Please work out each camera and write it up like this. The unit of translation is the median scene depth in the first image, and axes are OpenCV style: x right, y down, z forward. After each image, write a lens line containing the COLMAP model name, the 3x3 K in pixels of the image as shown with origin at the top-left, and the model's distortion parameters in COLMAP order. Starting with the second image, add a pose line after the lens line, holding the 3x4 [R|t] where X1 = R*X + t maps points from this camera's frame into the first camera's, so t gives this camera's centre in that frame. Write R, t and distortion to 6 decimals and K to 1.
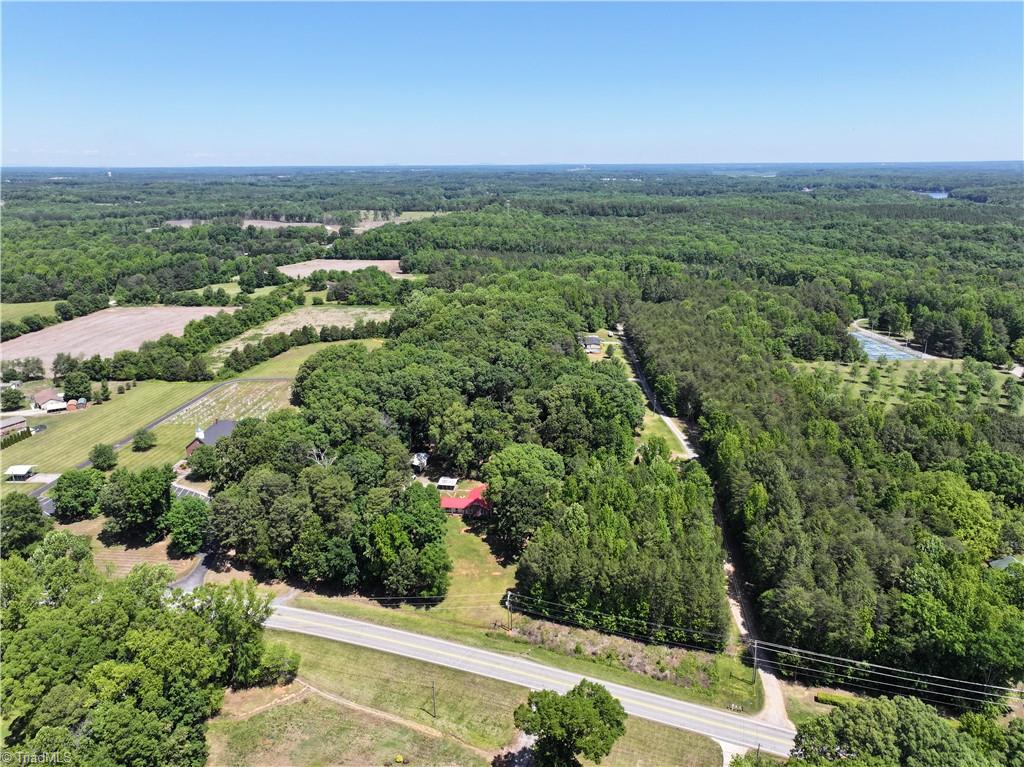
lens RADIAL K [[720.9, 0, 512.0], [0, 720.9, 383.5], [0, 0, 1]] dist [-0.009302, 0.029241]
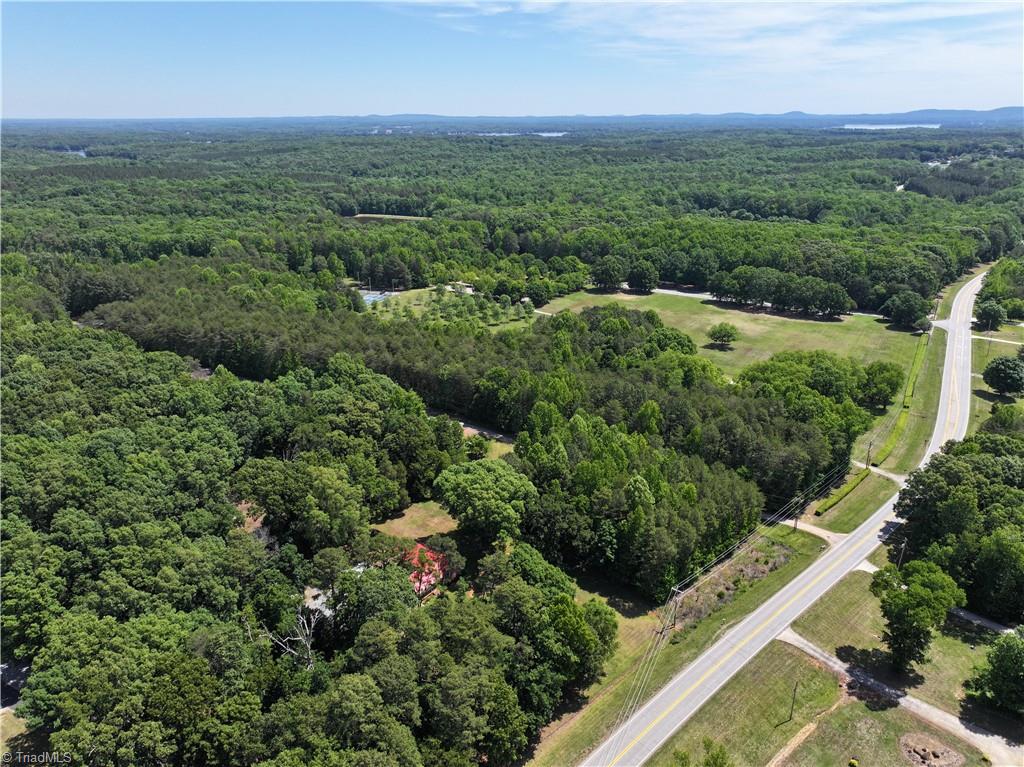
lens RADIAL K [[720.9, 0, 512.0], [0, 720.9, 383.5], [0, 0, 1]] dist [-0.009302, 0.029241]
pose [[0.437846, -0.304918, 0.845763, -0.799060], [0.259776, 0.943512, 0.205674, -0.202422], [-0.860701, 0.129655, 0.492324, 0.687298]]
